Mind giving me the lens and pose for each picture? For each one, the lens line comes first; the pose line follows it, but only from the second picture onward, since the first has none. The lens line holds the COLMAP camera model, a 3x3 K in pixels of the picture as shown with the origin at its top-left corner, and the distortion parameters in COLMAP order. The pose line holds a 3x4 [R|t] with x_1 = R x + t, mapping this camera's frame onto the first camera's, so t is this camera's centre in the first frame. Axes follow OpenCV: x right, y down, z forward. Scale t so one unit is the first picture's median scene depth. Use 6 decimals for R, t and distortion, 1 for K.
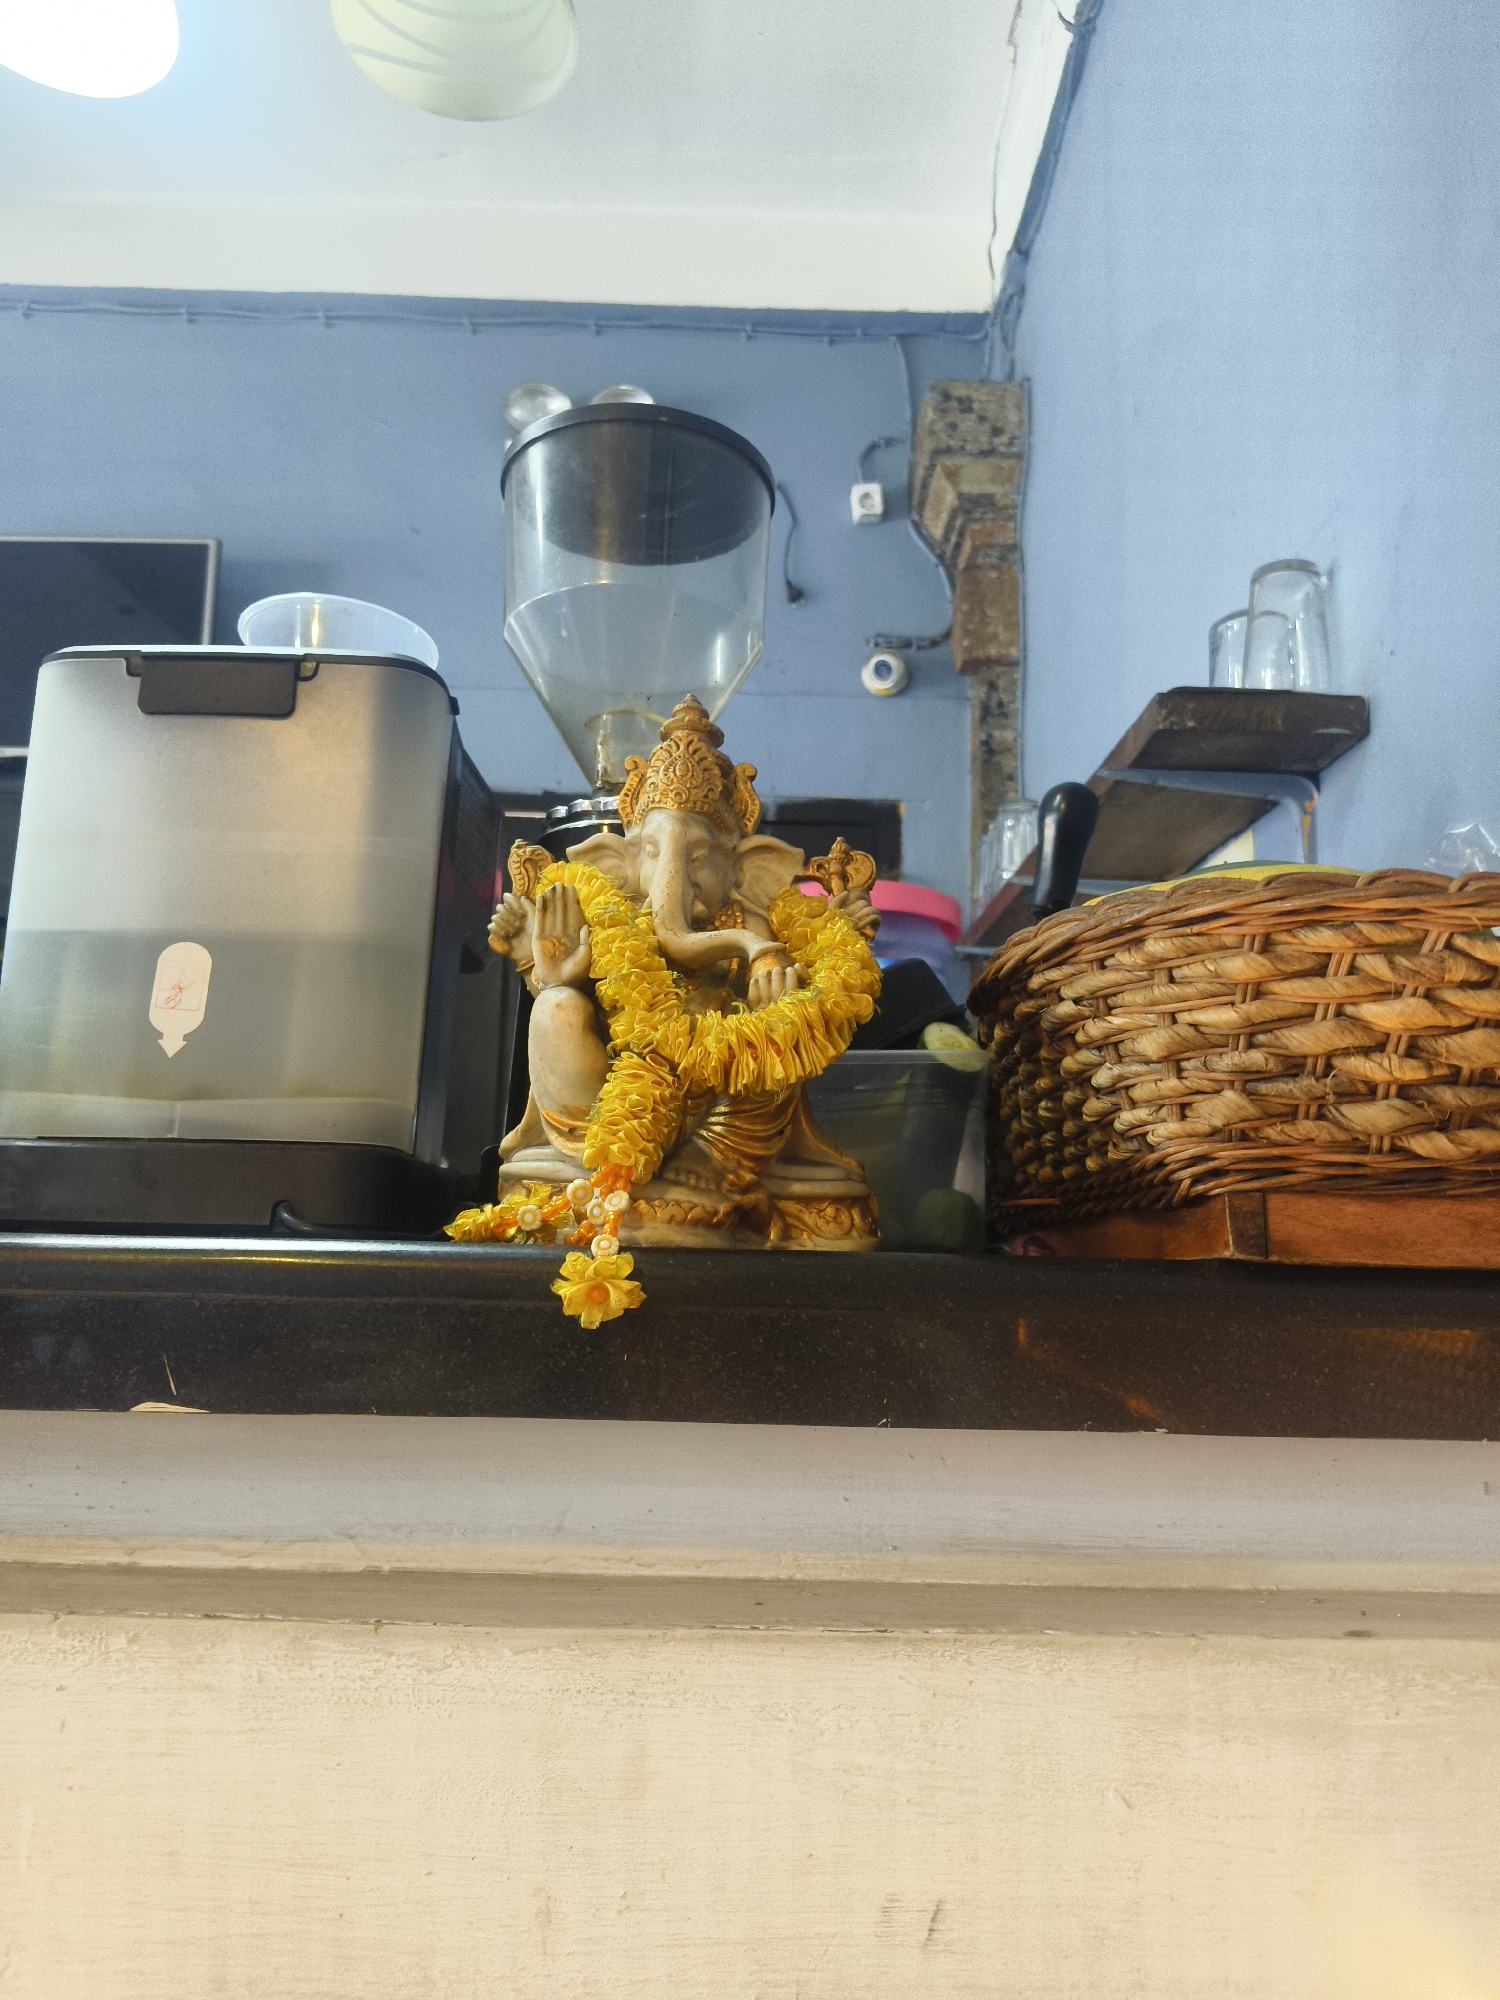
lens RADIAL K [[1384.1, 0, 788.6], [0, 1384.1, 1004.2], [0, 0, 1]] dist [0.039904, -0.048653]
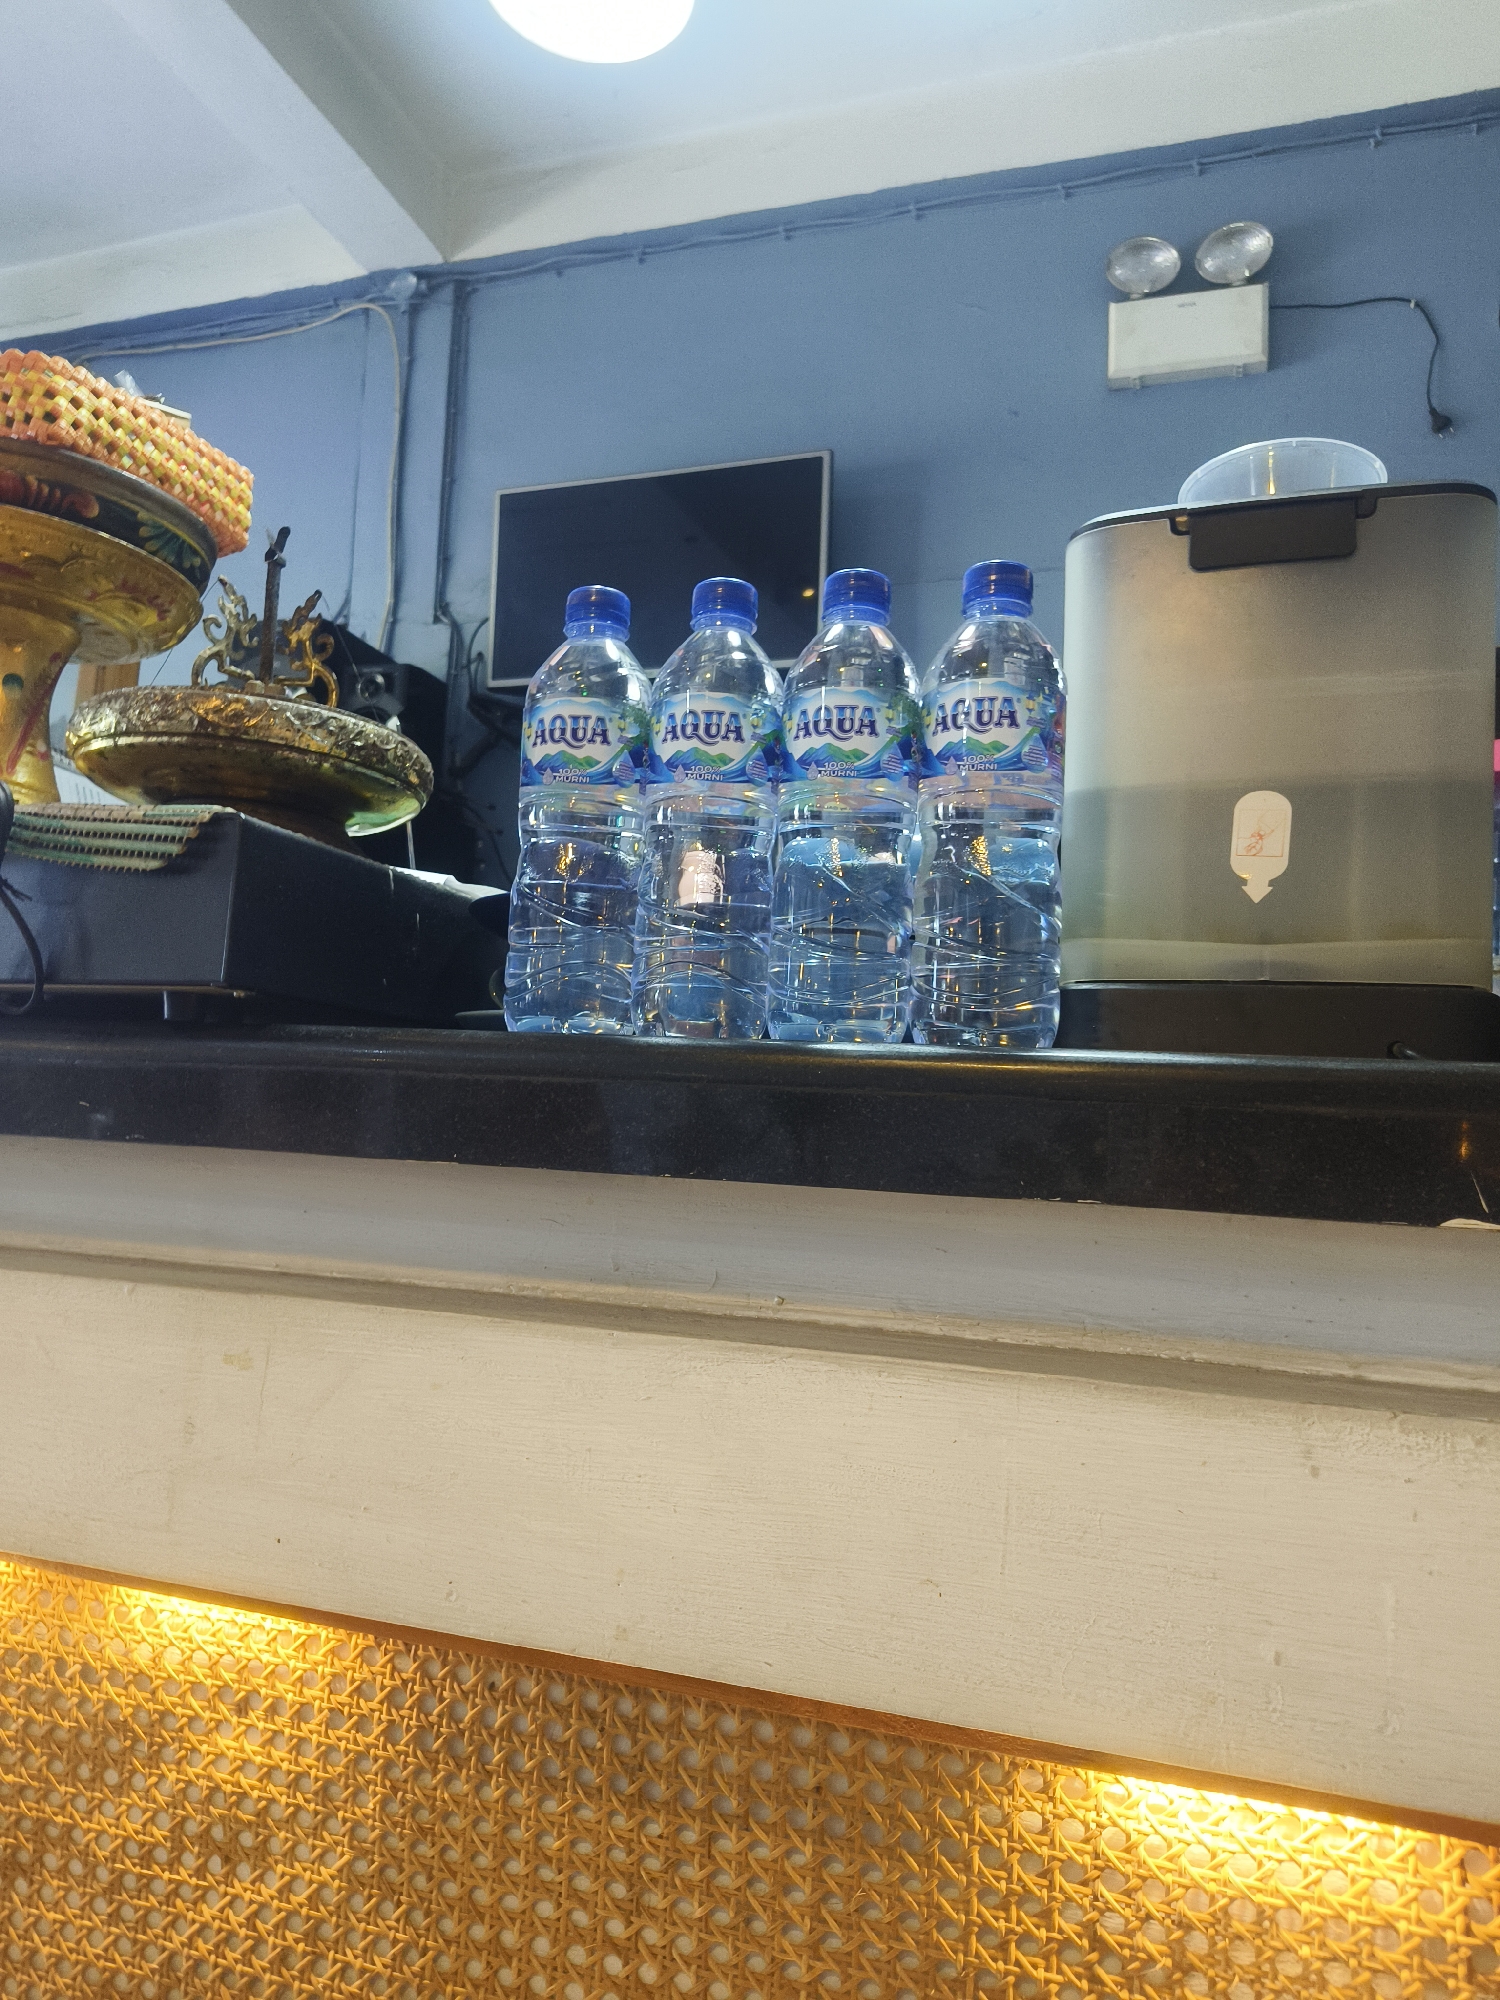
lens RADIAL K [[1384.1, 0, 734.6], [0, 1384.1, 994.7], [0, 0, 1]] dist [0.039904, -0.048653]
pose [[0.947976, -0.010175, -0.318178, -0.480794], [0.030023, 0.997892, 0.057538, 0.034660], [0.316922, -0.064097, 0.946283, -0.097735]]
